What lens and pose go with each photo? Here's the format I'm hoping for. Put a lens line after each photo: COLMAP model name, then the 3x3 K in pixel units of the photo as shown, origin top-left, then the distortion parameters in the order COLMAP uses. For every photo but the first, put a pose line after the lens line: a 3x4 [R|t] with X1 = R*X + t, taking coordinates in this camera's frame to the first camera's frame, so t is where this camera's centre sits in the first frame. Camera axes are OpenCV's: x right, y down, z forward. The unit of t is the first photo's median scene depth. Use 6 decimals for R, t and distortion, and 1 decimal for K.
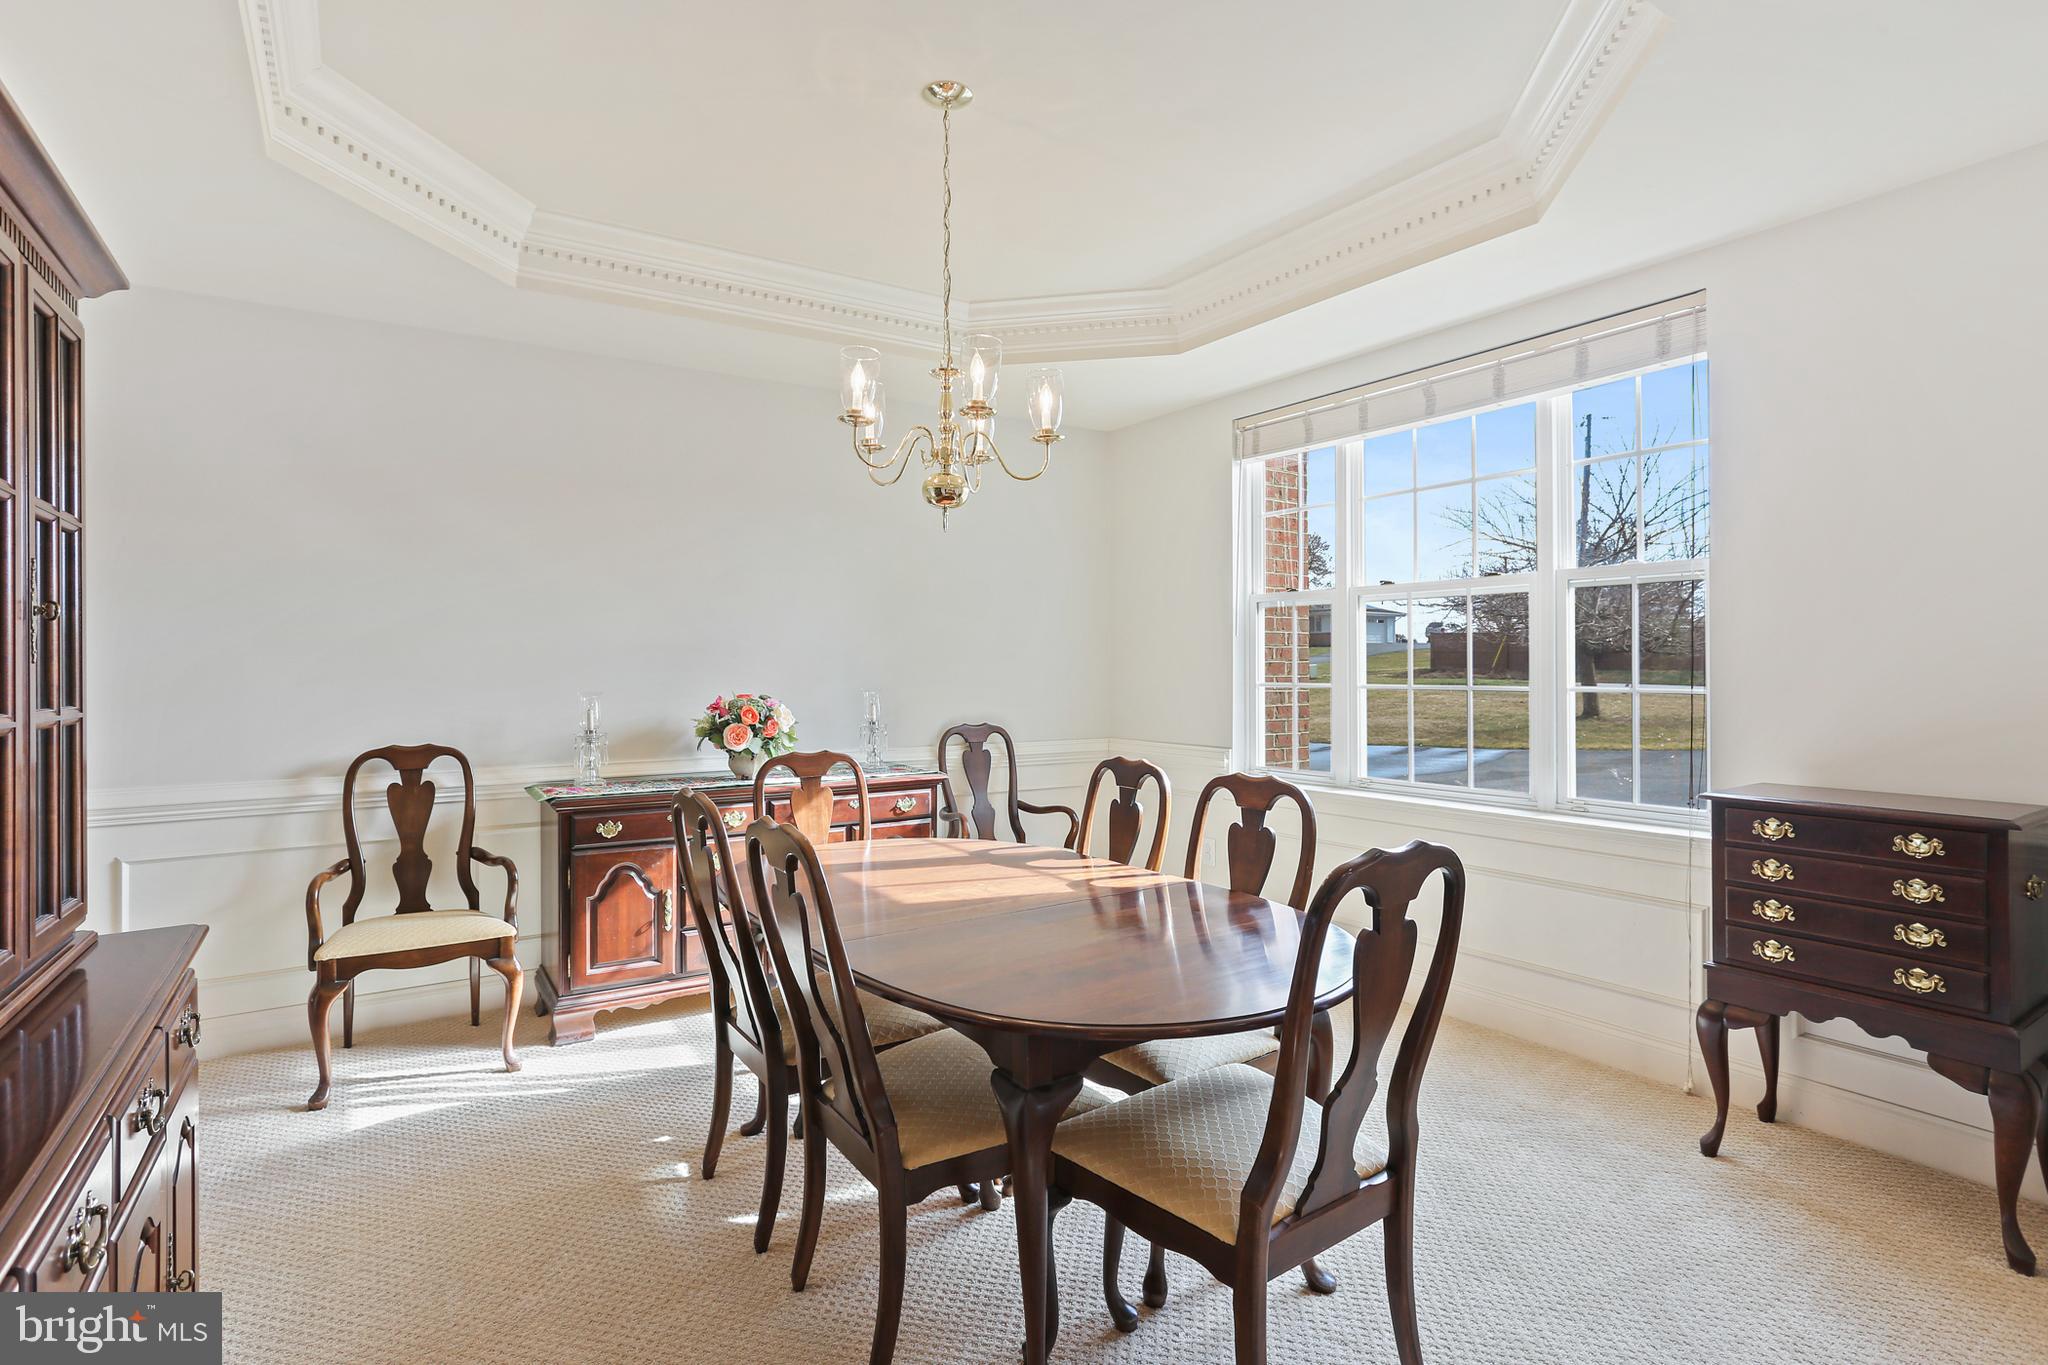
lens RADIAL K [[1021.6, 0, 1024.0], [0, 1021.6, 682.5], [0, 0, 1]] dist [-0.000433, -0.000117]
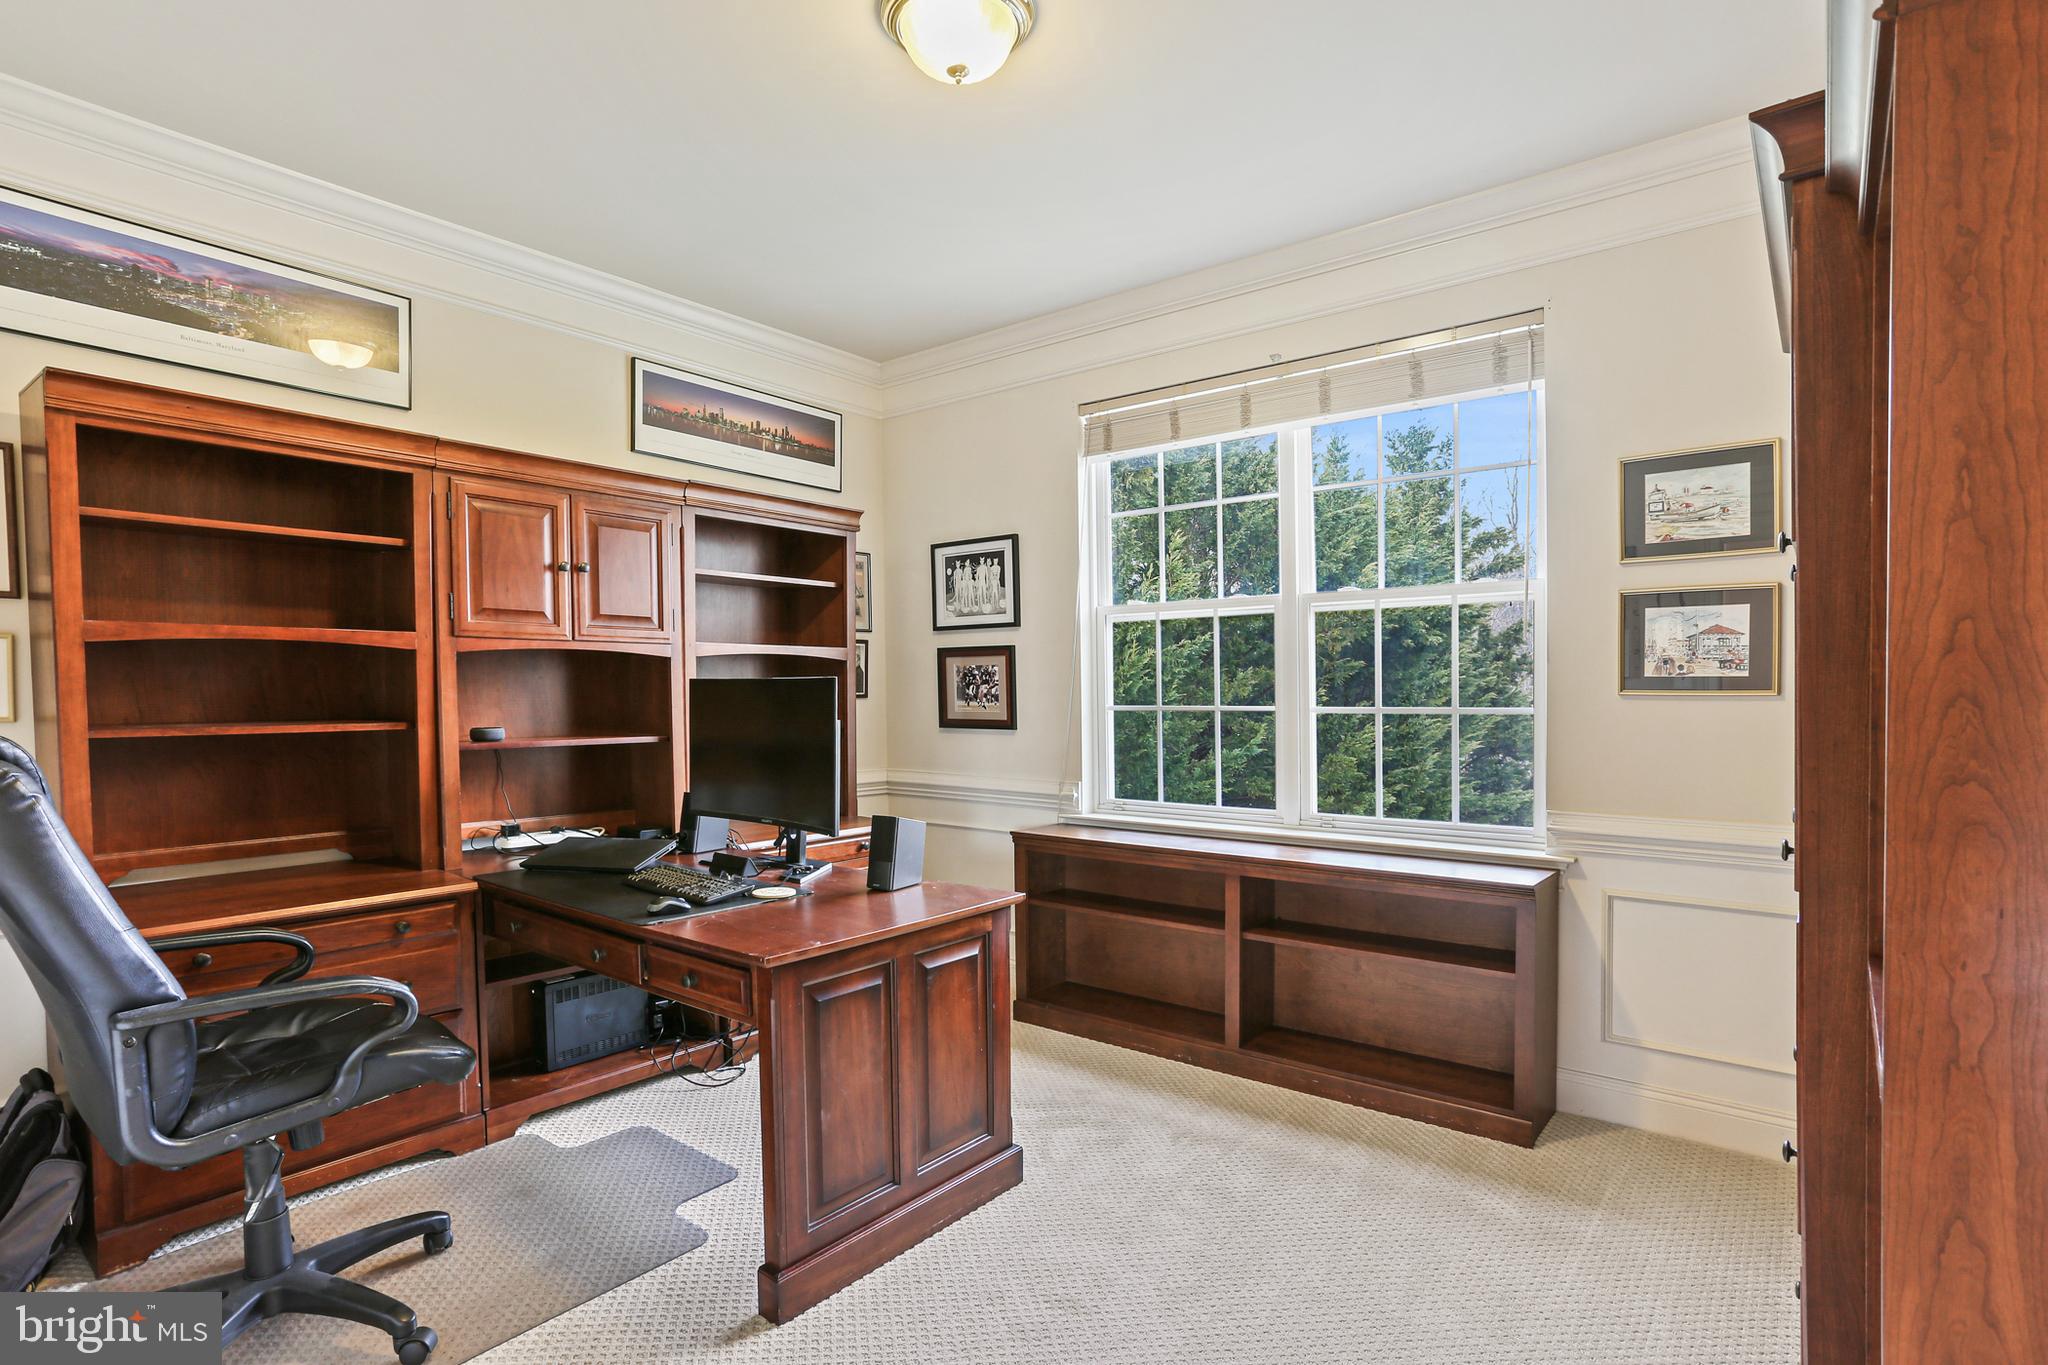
lens RADIAL K [[1021.6, 0, 1024.0], [0, 1021.6, 682.5], [0, 0, 1]] dist [-0.000433, -0.000117]
pose [[0.945645, -0.001656, 0.325196, -0.129644], [0.009873, 0.999672, -0.023620, 0.000640], [-0.325051, 0.025547, 0.945352, 0.178107]]
